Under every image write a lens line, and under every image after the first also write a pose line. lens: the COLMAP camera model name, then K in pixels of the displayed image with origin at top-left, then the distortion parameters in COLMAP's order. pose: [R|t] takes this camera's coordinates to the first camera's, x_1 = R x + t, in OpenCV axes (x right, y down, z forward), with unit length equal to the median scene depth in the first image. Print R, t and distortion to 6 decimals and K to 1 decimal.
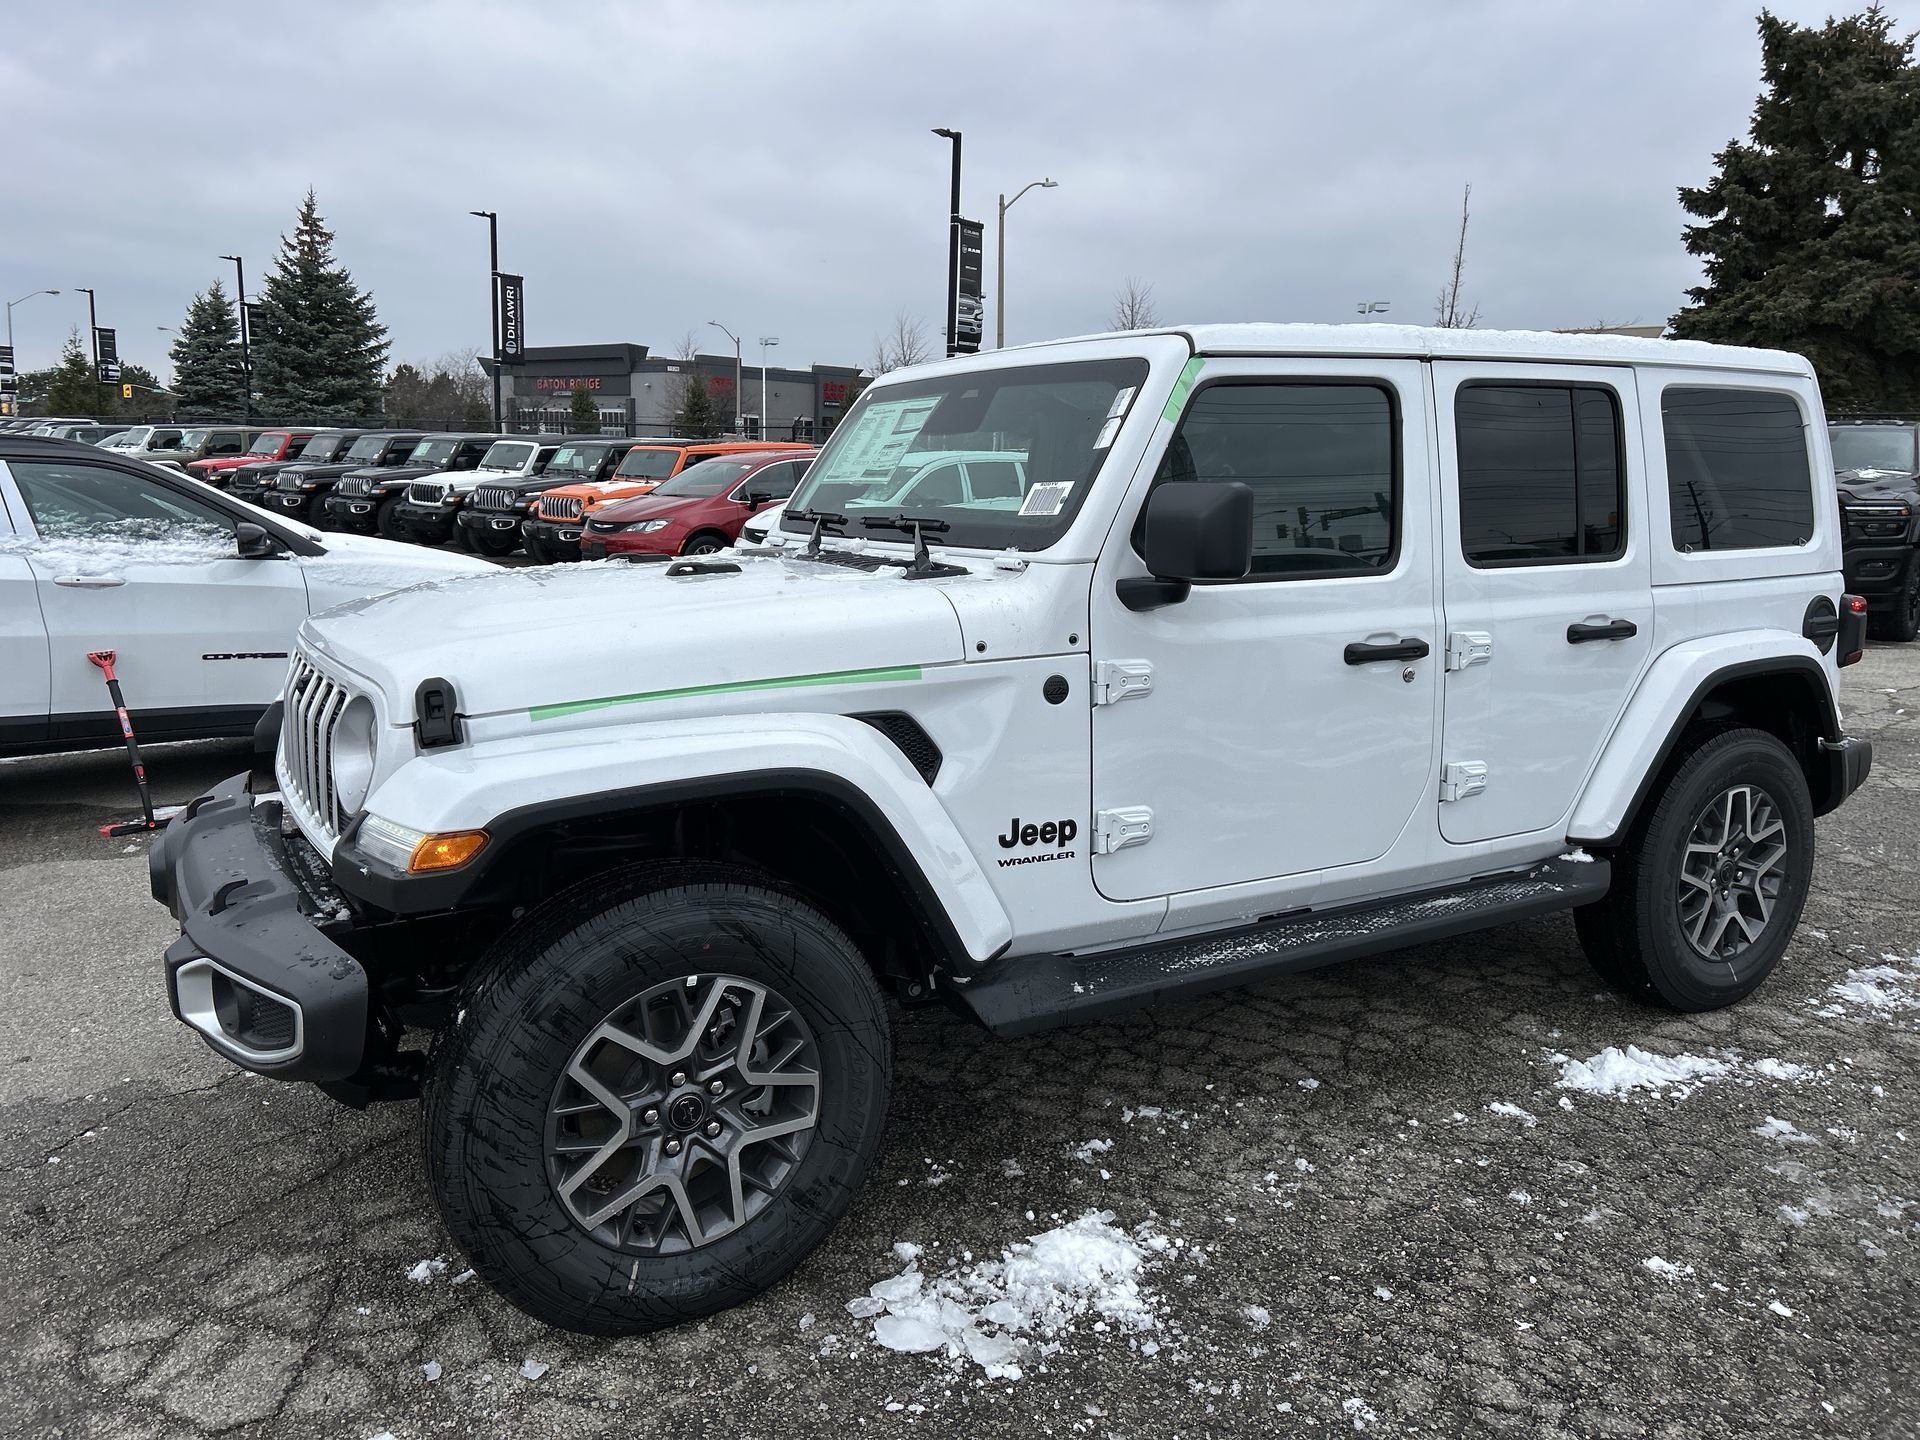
lens RADIAL K [[1428.9, 0, 948.3], [0, 1428.9, 694.9], [0, 0, 1]] dist [0.070356, -0.073945]
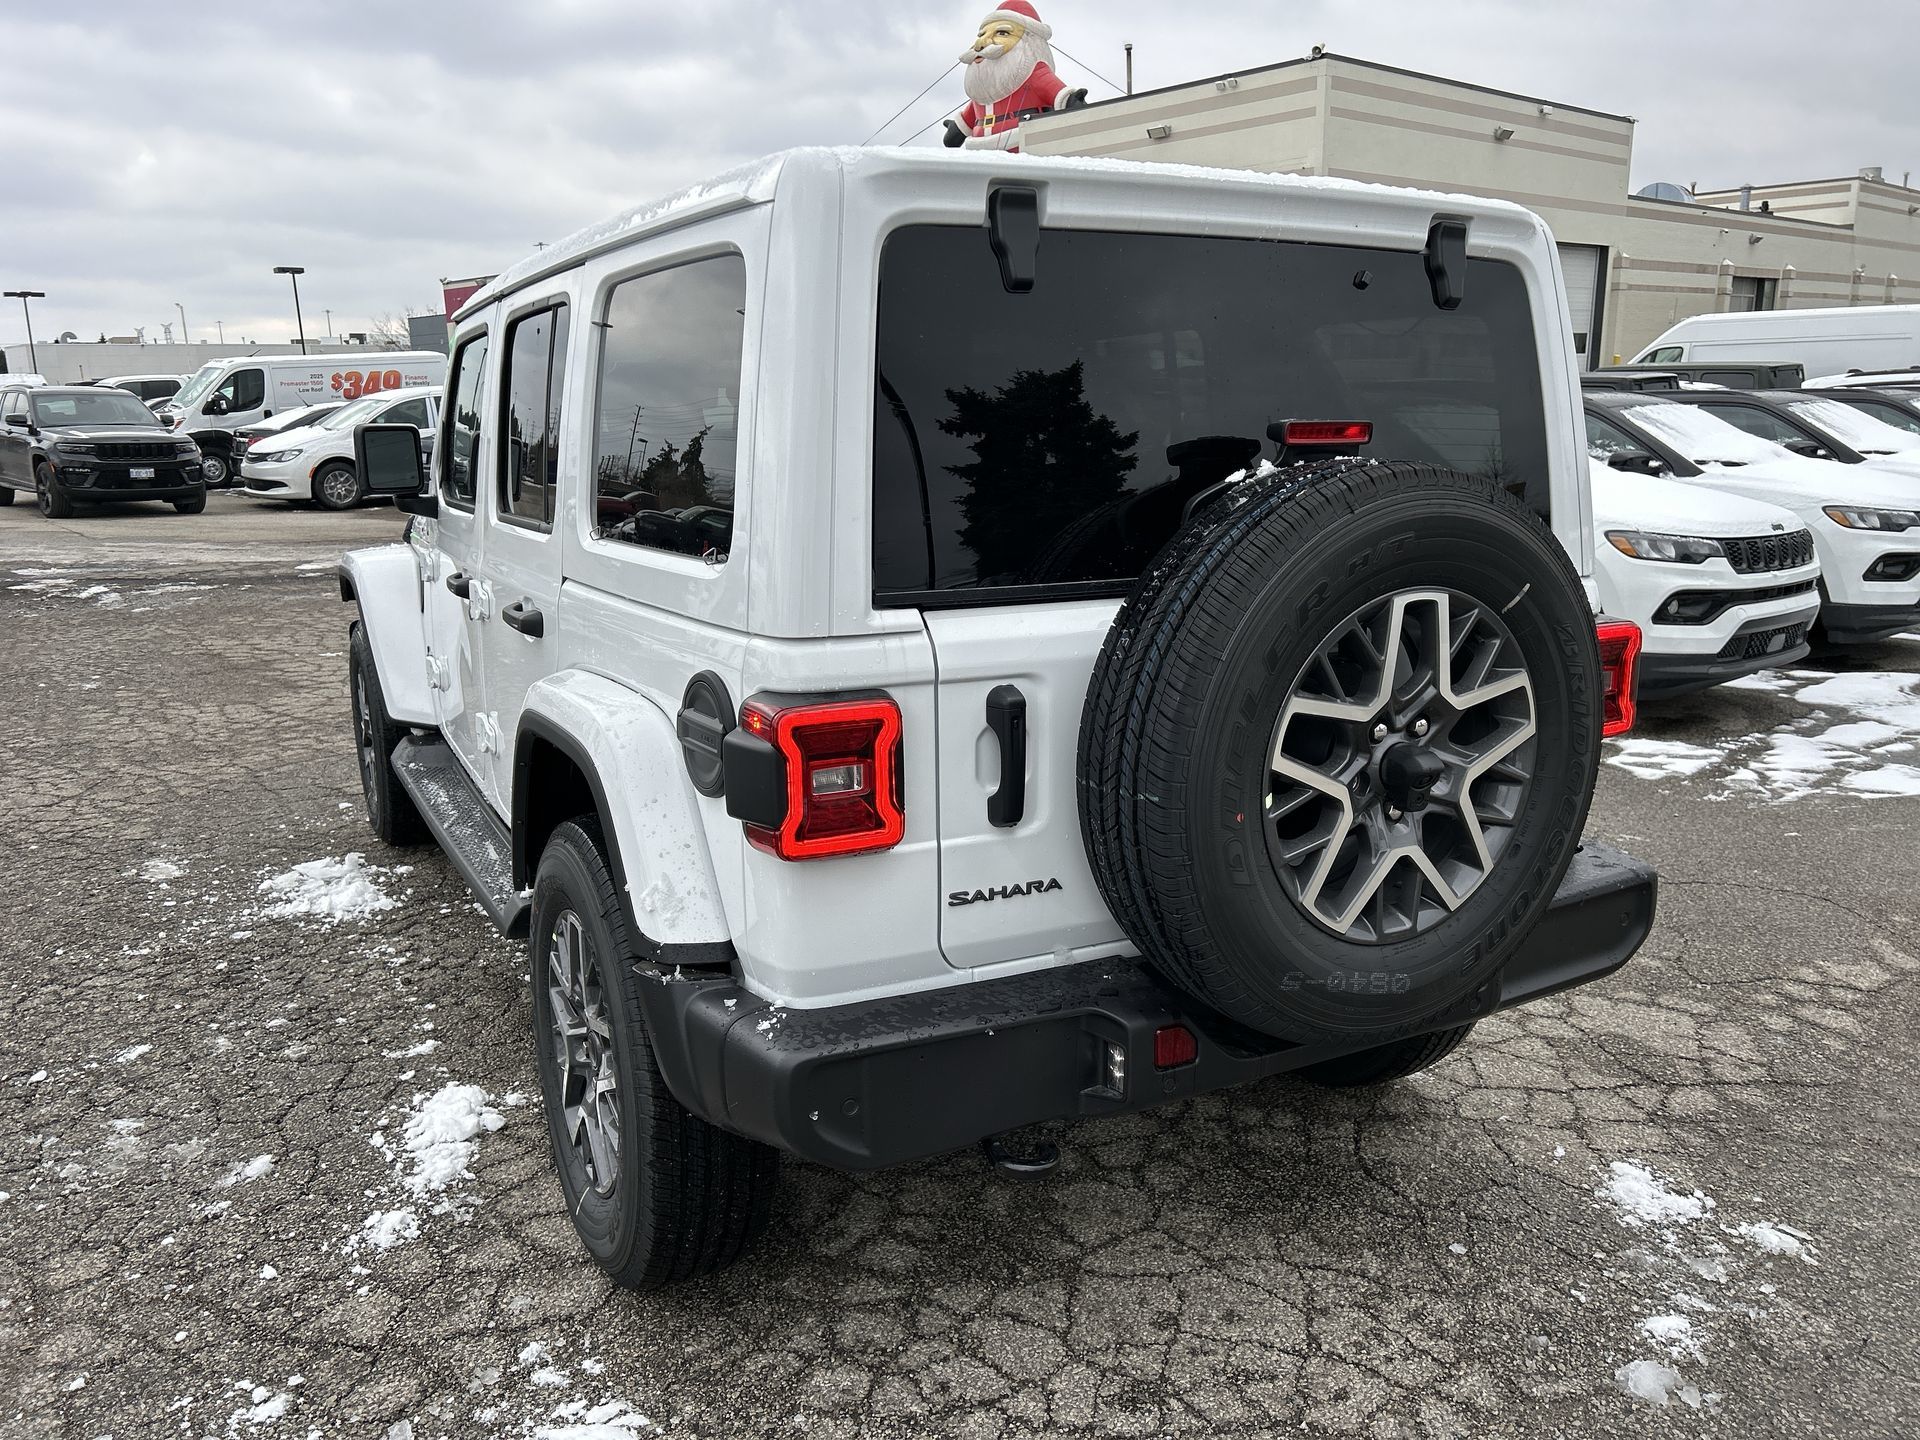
lens RADIAL K [[1433.8, 0, 949.3], [0, 1433.8, 720.4], [0, 0, 1]] dist [0.062312, -0.062733]
pose [[-0.041058, 0.203768, -0.978158, 1.349731], [-0.143948, 0.967564, 0.207603, -0.206537], [0.988733, 0.149328, -0.010394, 1.370417]]
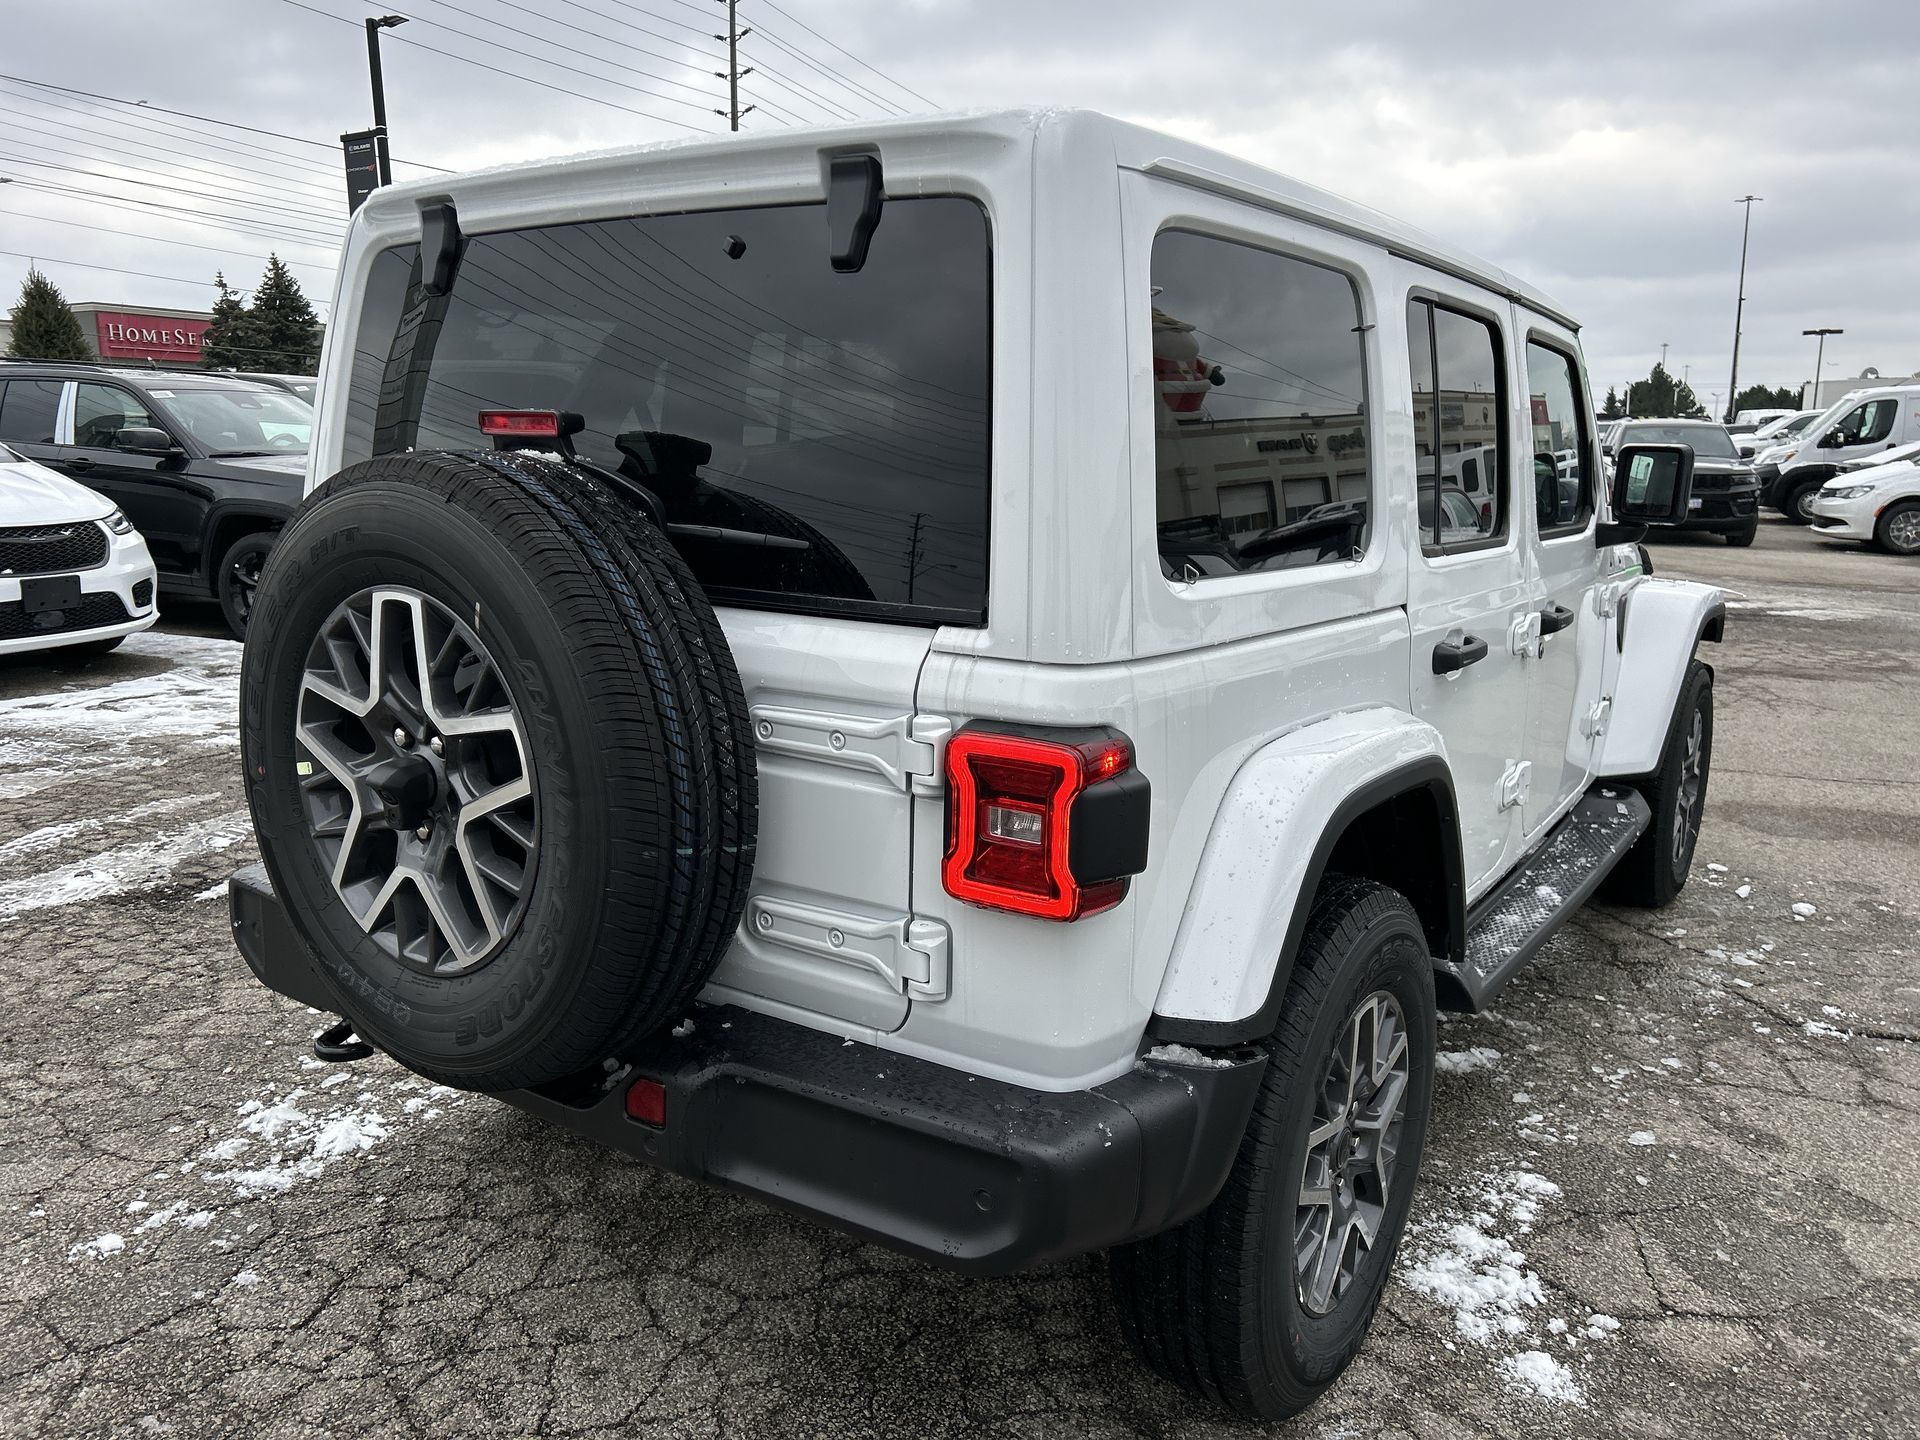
lens RADIAL K [[1432.7, 0, 951.3], [0, 1432.7, 716.5], [0, 0, 1]] dist [0.061891, -0.061511]
pose [[-0.910144, 0.059921, -0.409936, 0.802265], [-0.080705, 0.944886, 0.317297, -0.305279], [0.406355, 0.321870, -0.855146, 2.095111]]
